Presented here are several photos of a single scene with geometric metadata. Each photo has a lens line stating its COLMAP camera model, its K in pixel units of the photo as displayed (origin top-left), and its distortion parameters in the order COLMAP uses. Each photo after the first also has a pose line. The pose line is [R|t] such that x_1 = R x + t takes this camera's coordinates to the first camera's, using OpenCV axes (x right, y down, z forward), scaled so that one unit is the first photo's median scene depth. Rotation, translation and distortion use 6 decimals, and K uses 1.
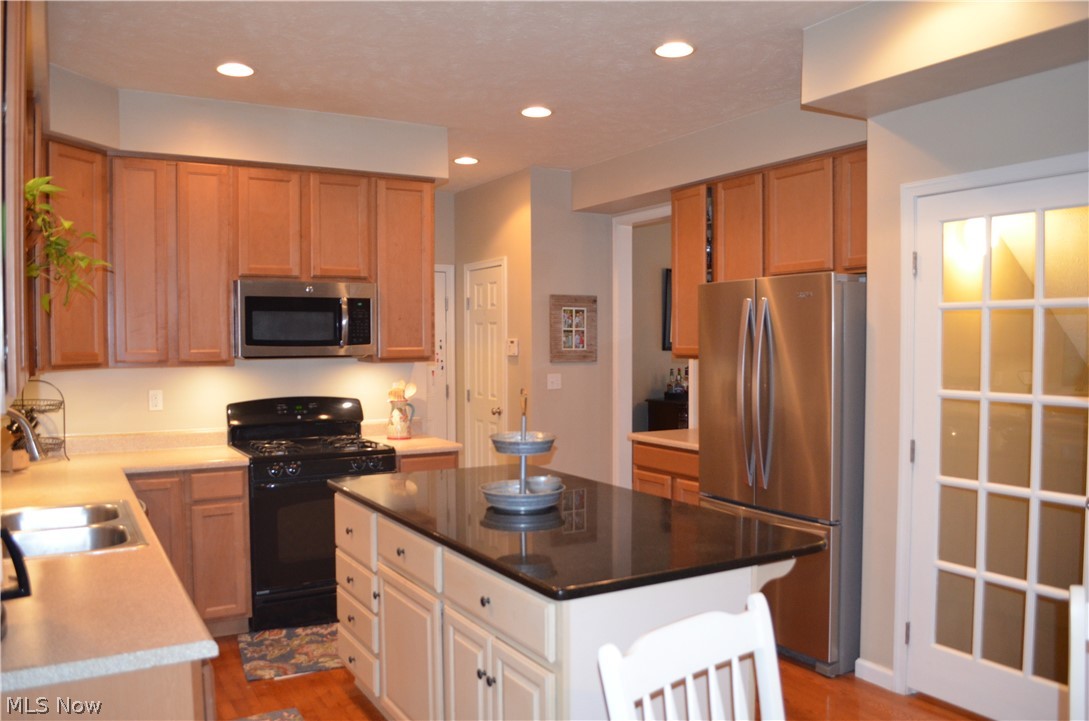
lens RADIAL K [[853.5, 0, 547.7], [0, 853.5, 376.2], [0, 0, 1]] dist [-0.079079, 0.000895]
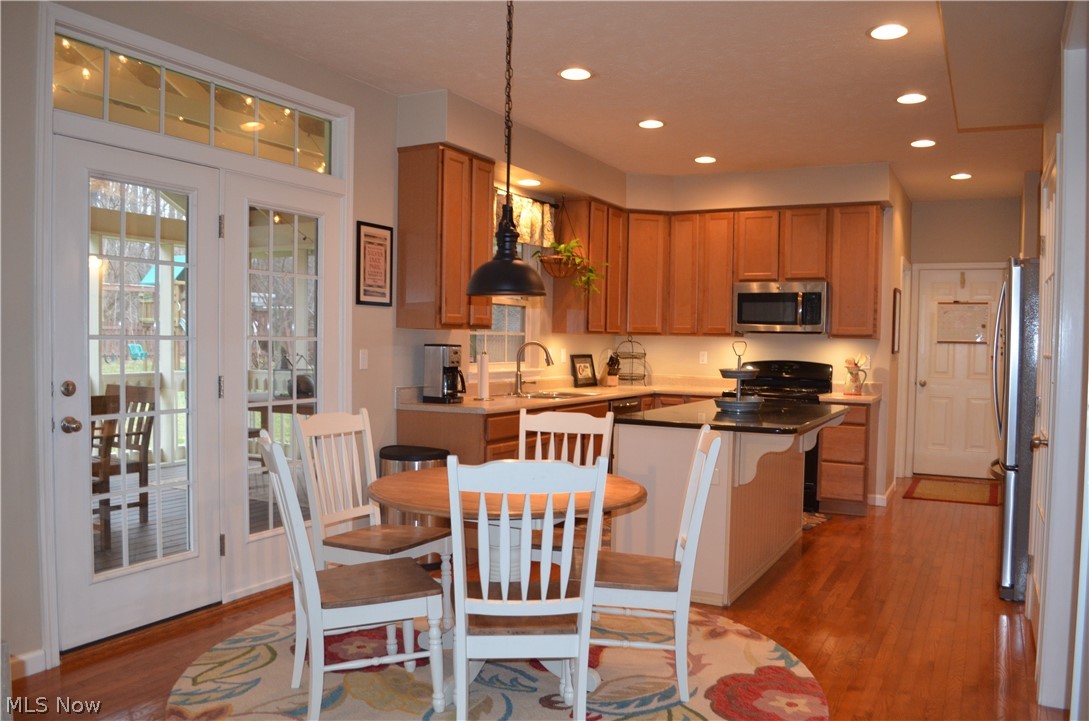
lens RADIAL K [[853.5, 0, 547.7], [0, 853.5, 376.2], [0, 0, 1]] dist [-0.079079, 0.000895]
pose [[0.525383, 0.049889, -0.849402, 0.792568], [-0.055535, 0.998162, 0.024276, 0.041465], [0.849052, 0.034417, 0.527188, -0.140711]]
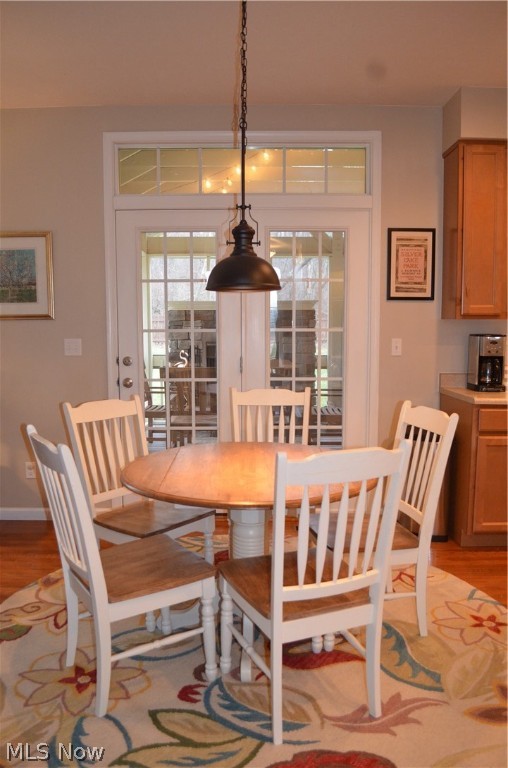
lens RADIAL K [[601.9, 0, 249.7], [0, 601.9, 388.9], [0, 0, 1]] dist [-0.079079, 0.000895]
pose [[-0.500401, 0.099425, -0.860066, 0.632864], [-0.034162, 0.990343, 0.134361, 0.009585], [0.865119, 0.096616, -0.492173, 0.470827]]
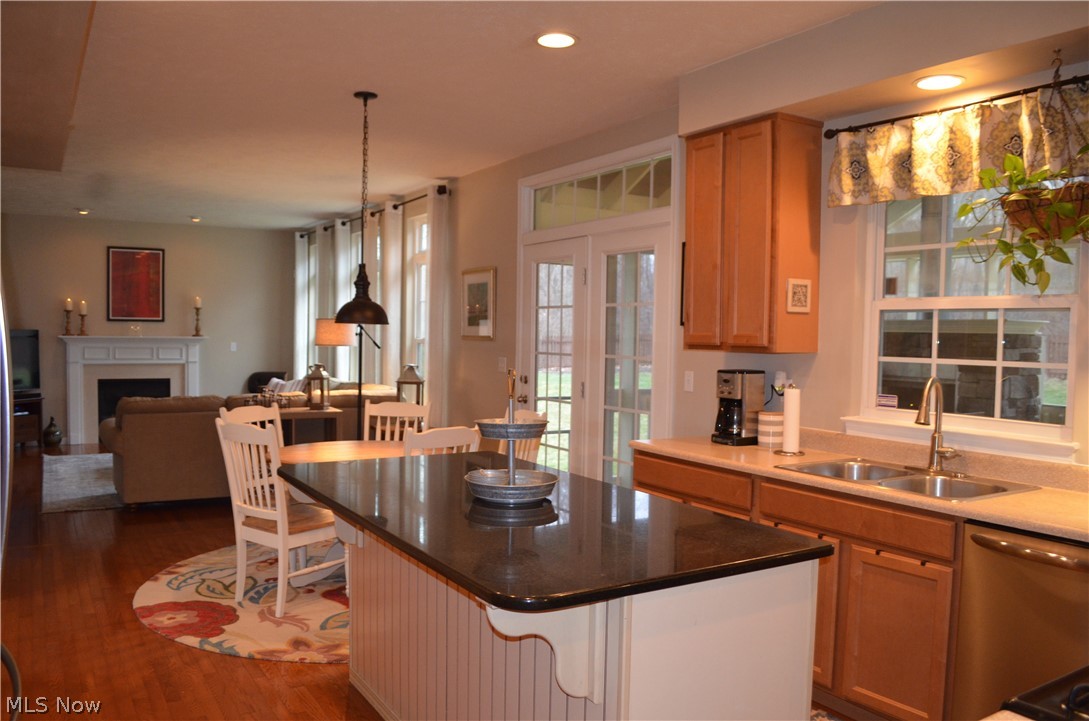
lens RADIAL K [[853.5, 0, 547.7], [0, 853.5, 376.2], [0, 0, 1]] dist [-0.079079, 0.000895]
pose [[-0.999565, -0.010883, -0.027426, -0.025371], [-0.013429, 0.995441, 0.094434, -0.042540], [0.026273, 0.094761, -0.995153, 1.247258]]
